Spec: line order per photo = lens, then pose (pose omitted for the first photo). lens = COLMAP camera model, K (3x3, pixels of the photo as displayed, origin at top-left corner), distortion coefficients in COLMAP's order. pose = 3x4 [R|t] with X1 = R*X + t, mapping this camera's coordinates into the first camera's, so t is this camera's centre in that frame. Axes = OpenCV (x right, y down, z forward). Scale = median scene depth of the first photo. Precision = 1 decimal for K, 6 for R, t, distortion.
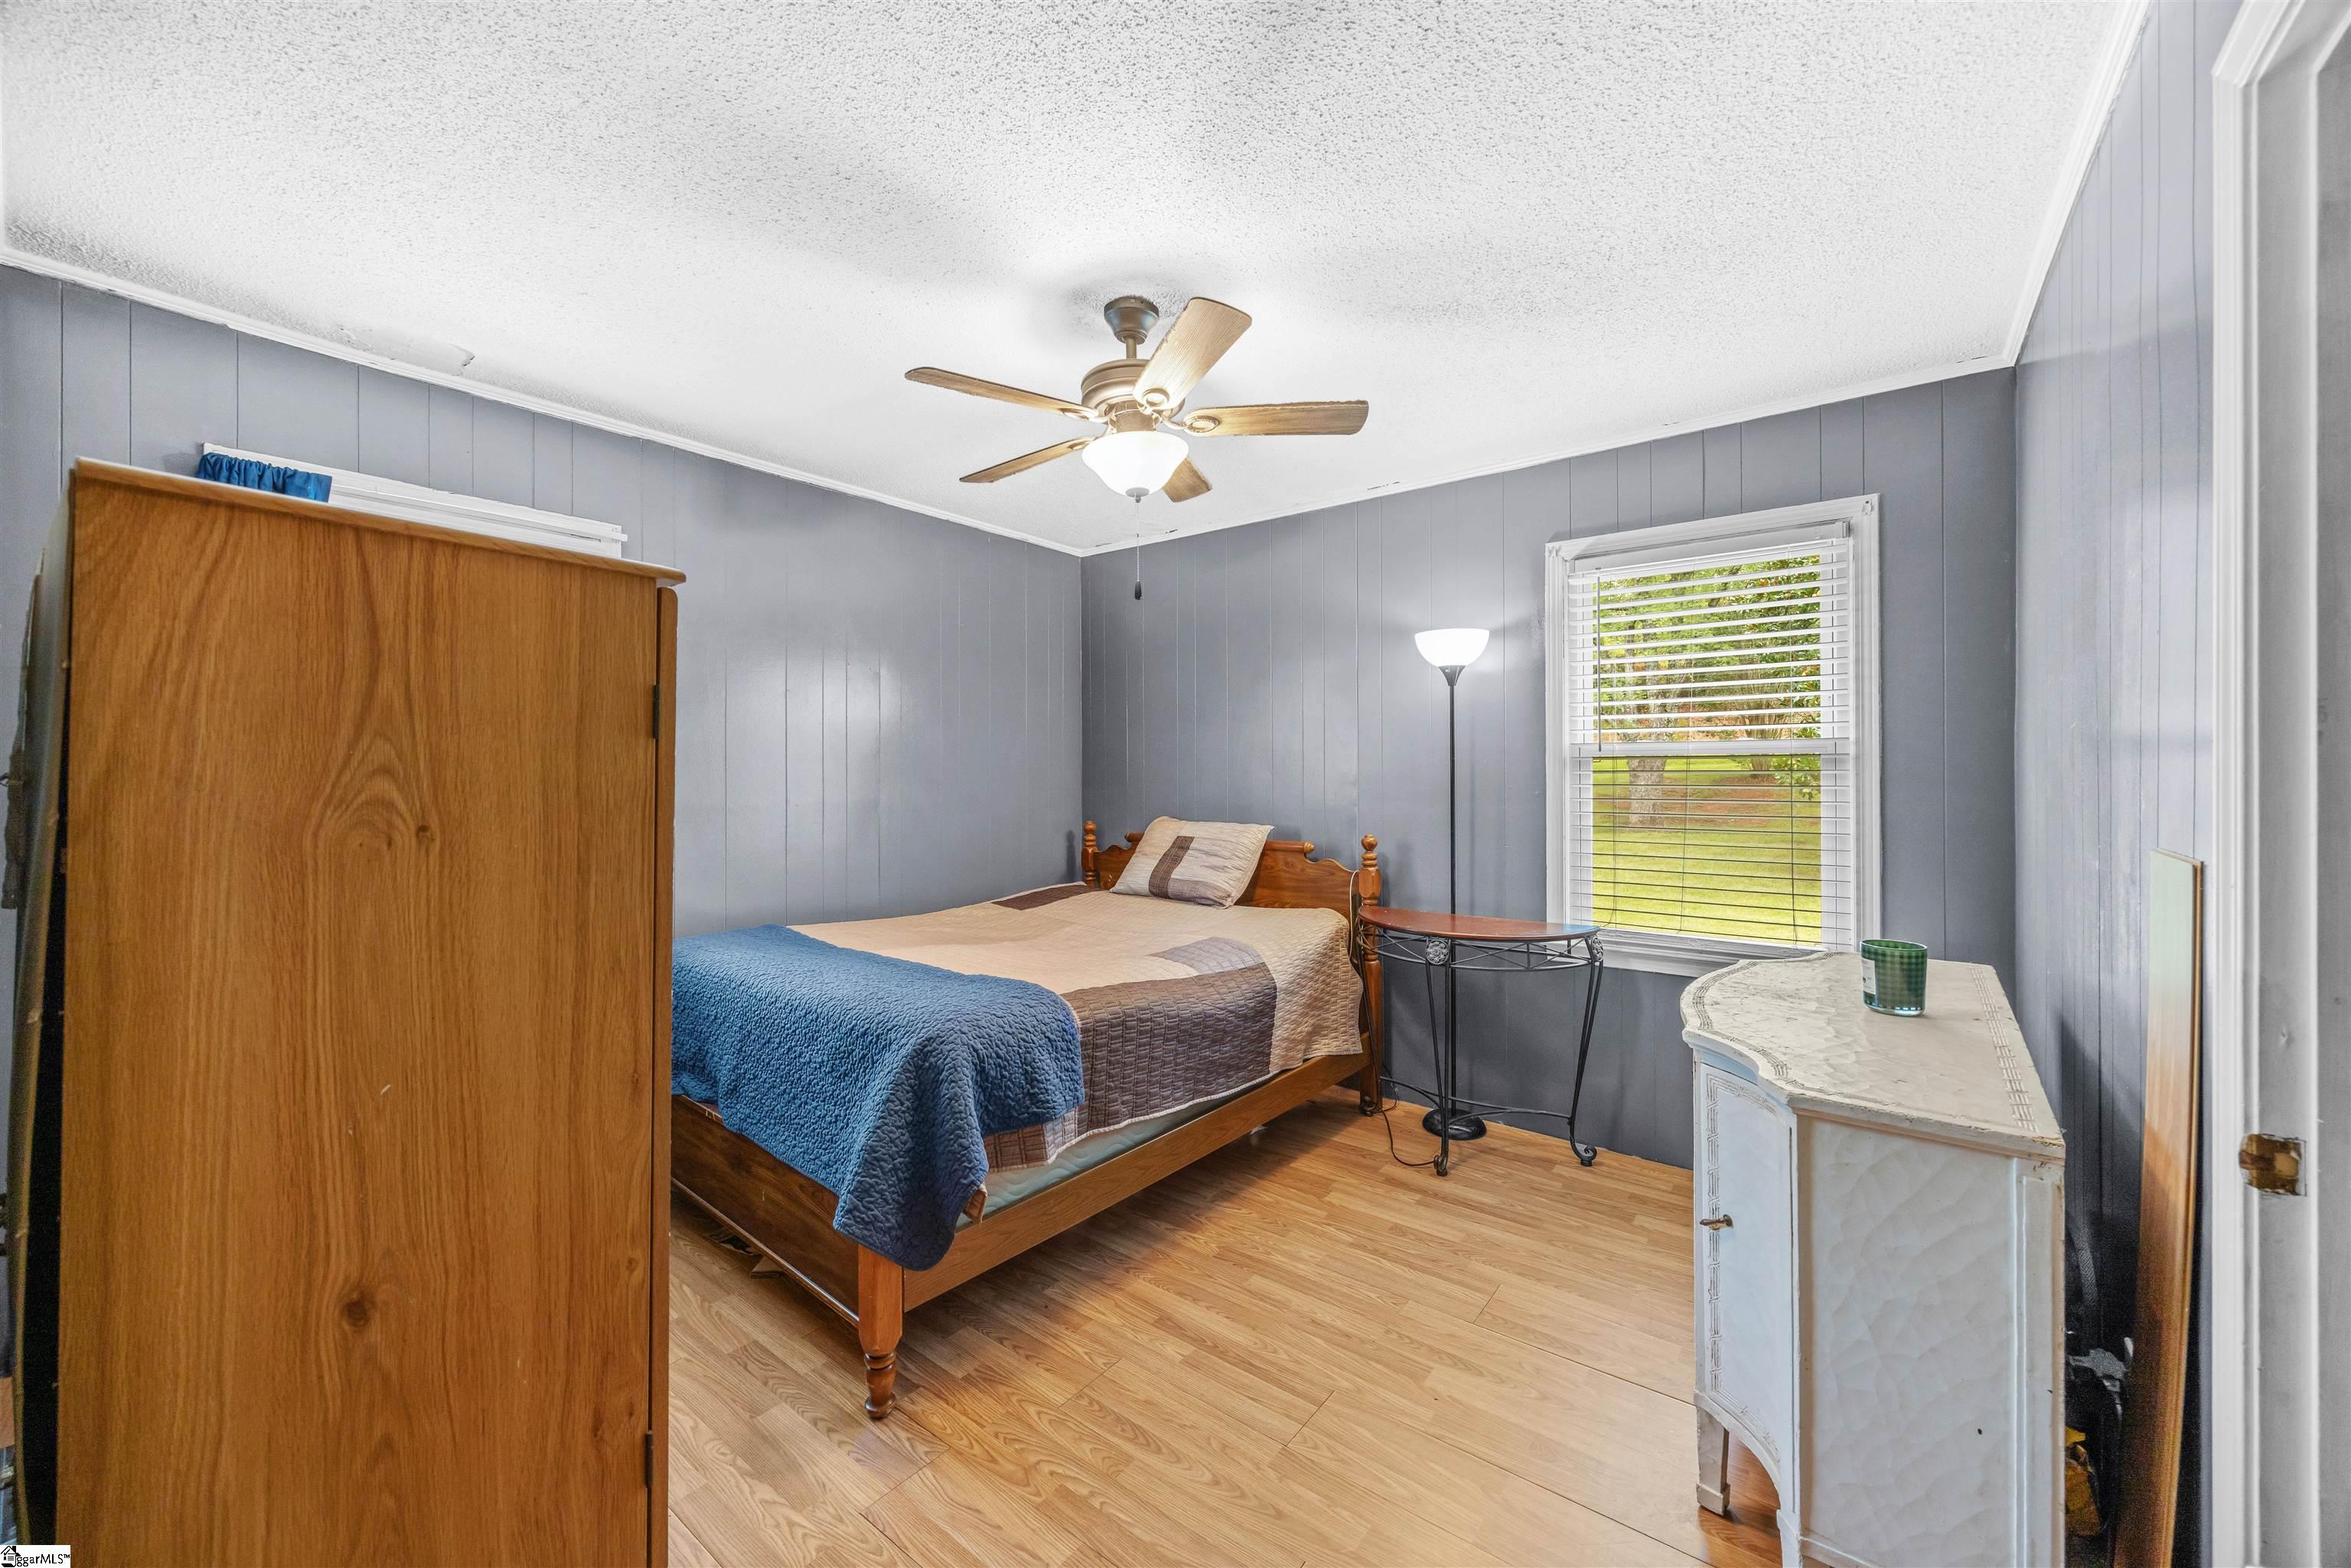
lens RADIAL K [[913.4, 0, 1159.2], [0, 913.4, 775.2], [0, 0, 1]] dist [0.000742, 0.000099]
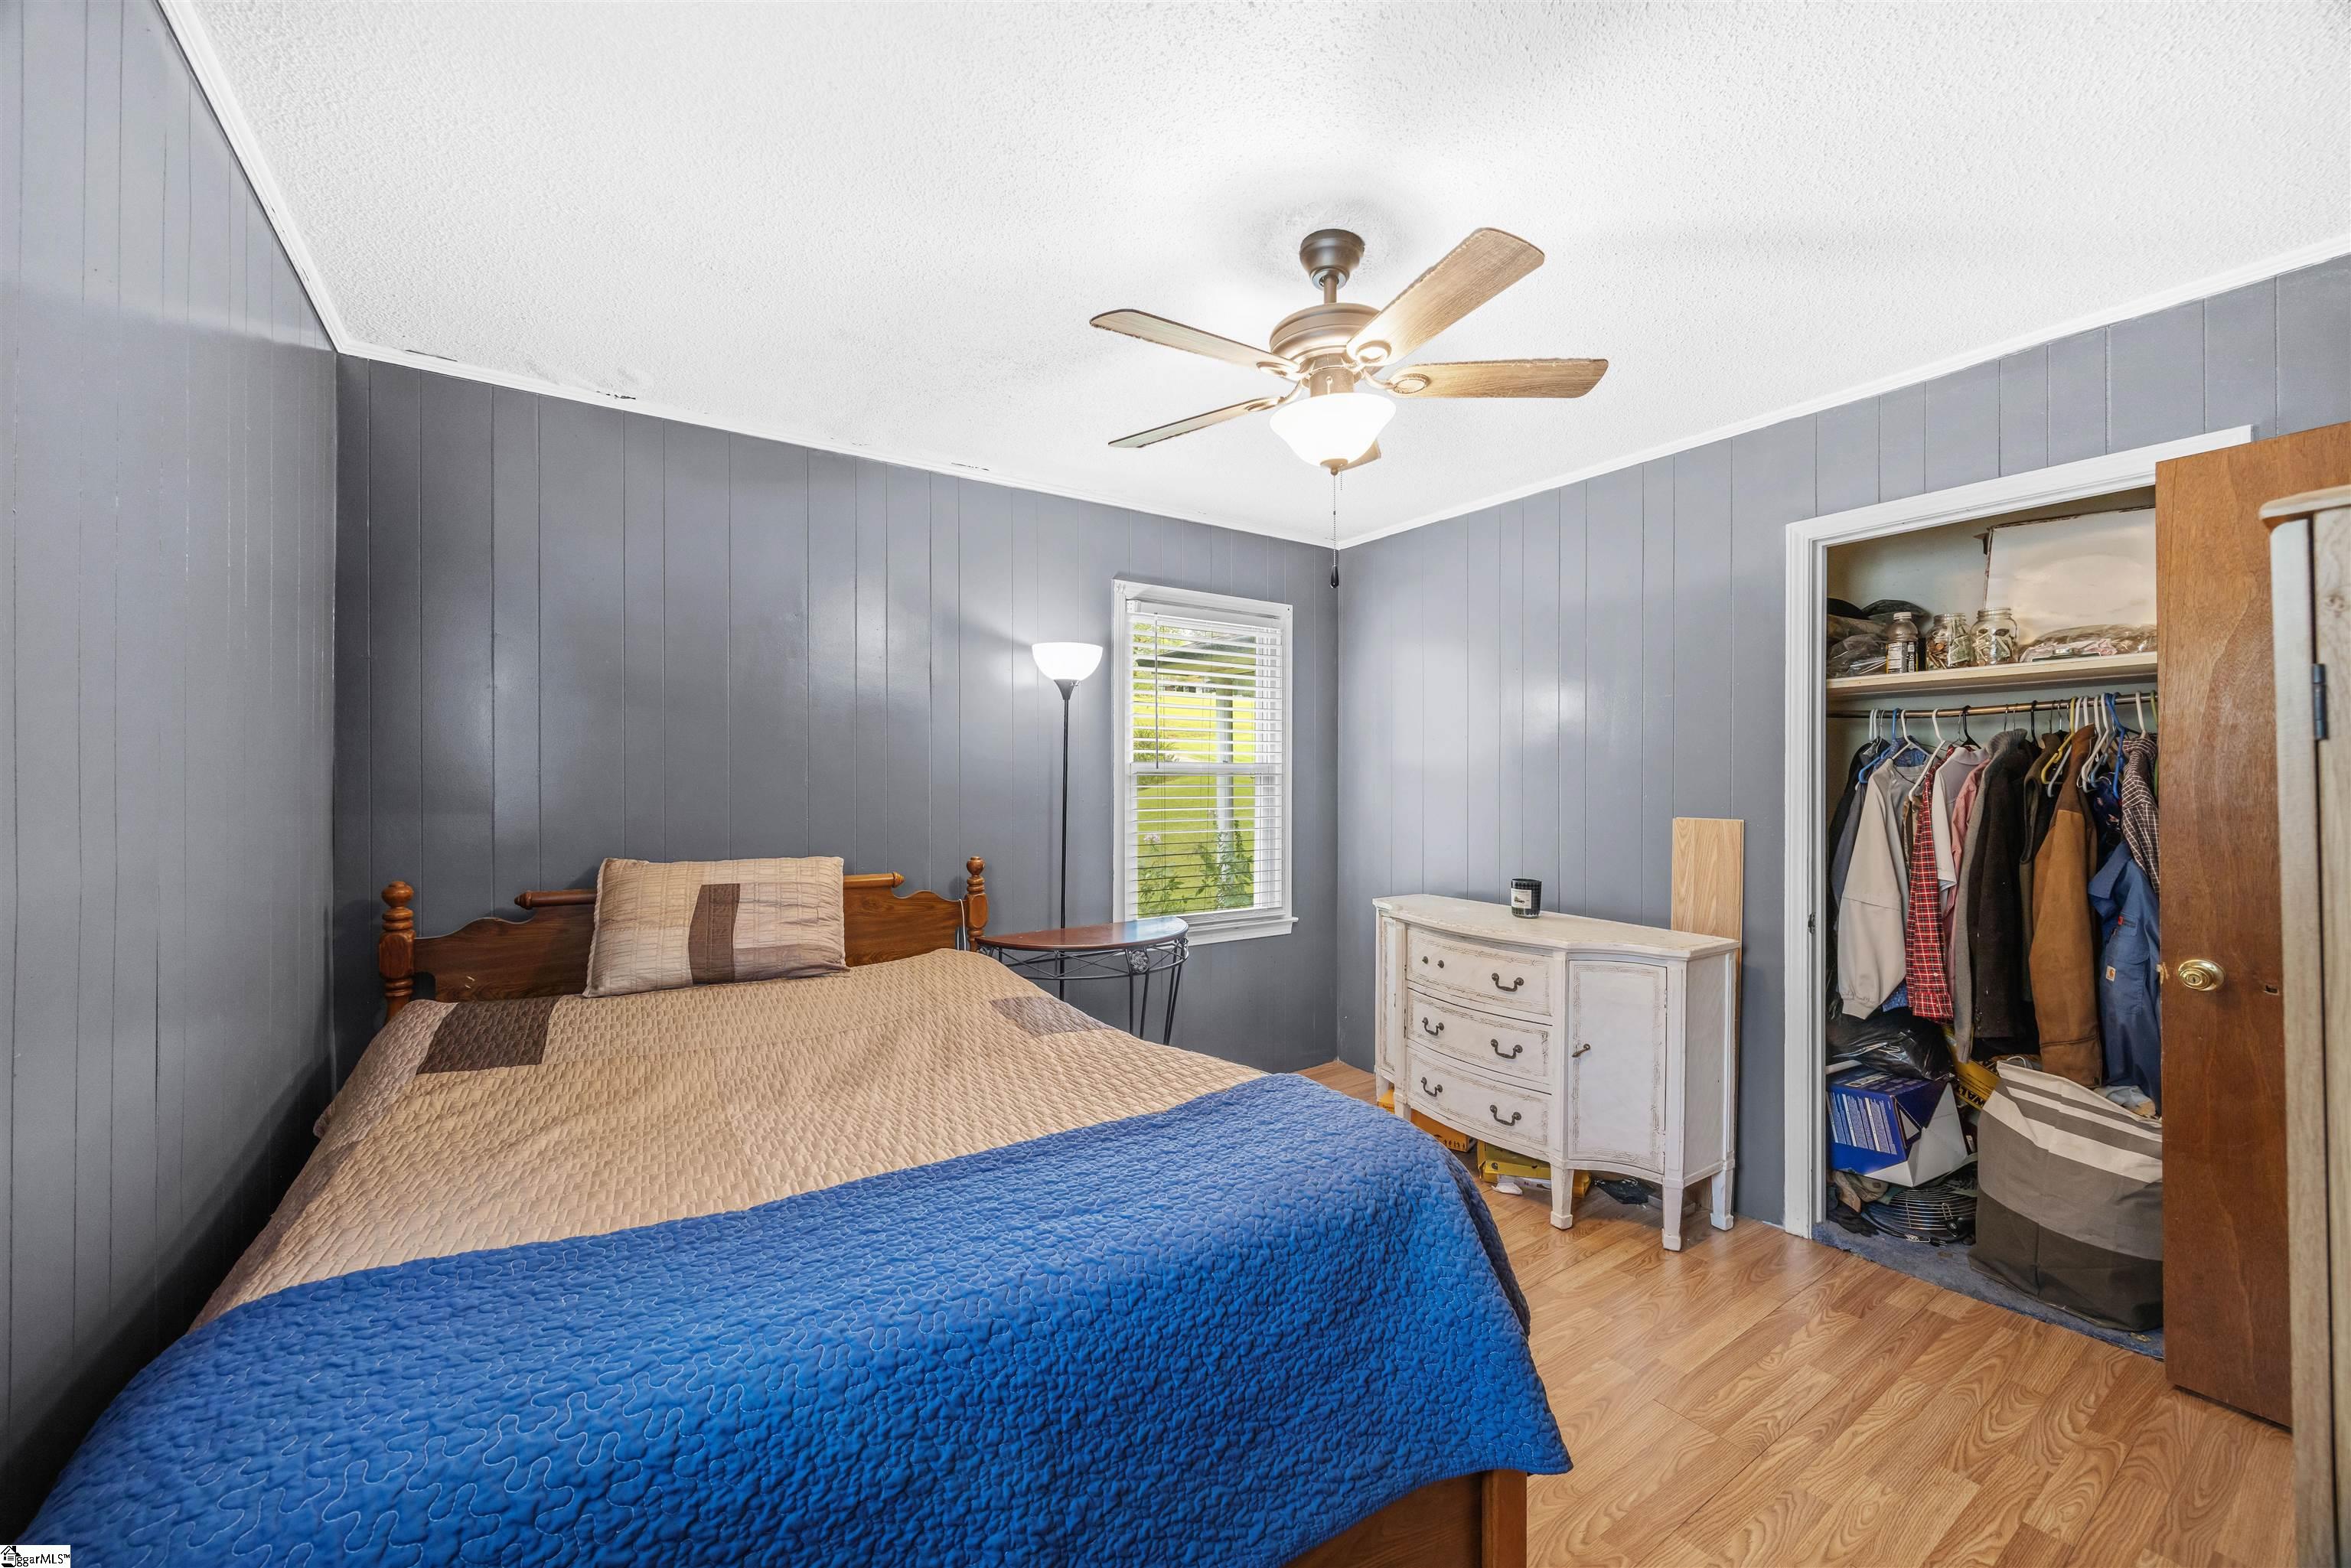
lens RADIAL K [[913.4, 0, 1159.2], [0, 913.4, 775.2], [0, 0, 1]] dist [0.000742, 0.000099]
pose [[0.299933, 0.004910, 0.953948, -0.619215], [0.001744, 0.999982, -0.005696, -0.009260], [-0.953959, 0.003372, 0.299919, 0.612426]]
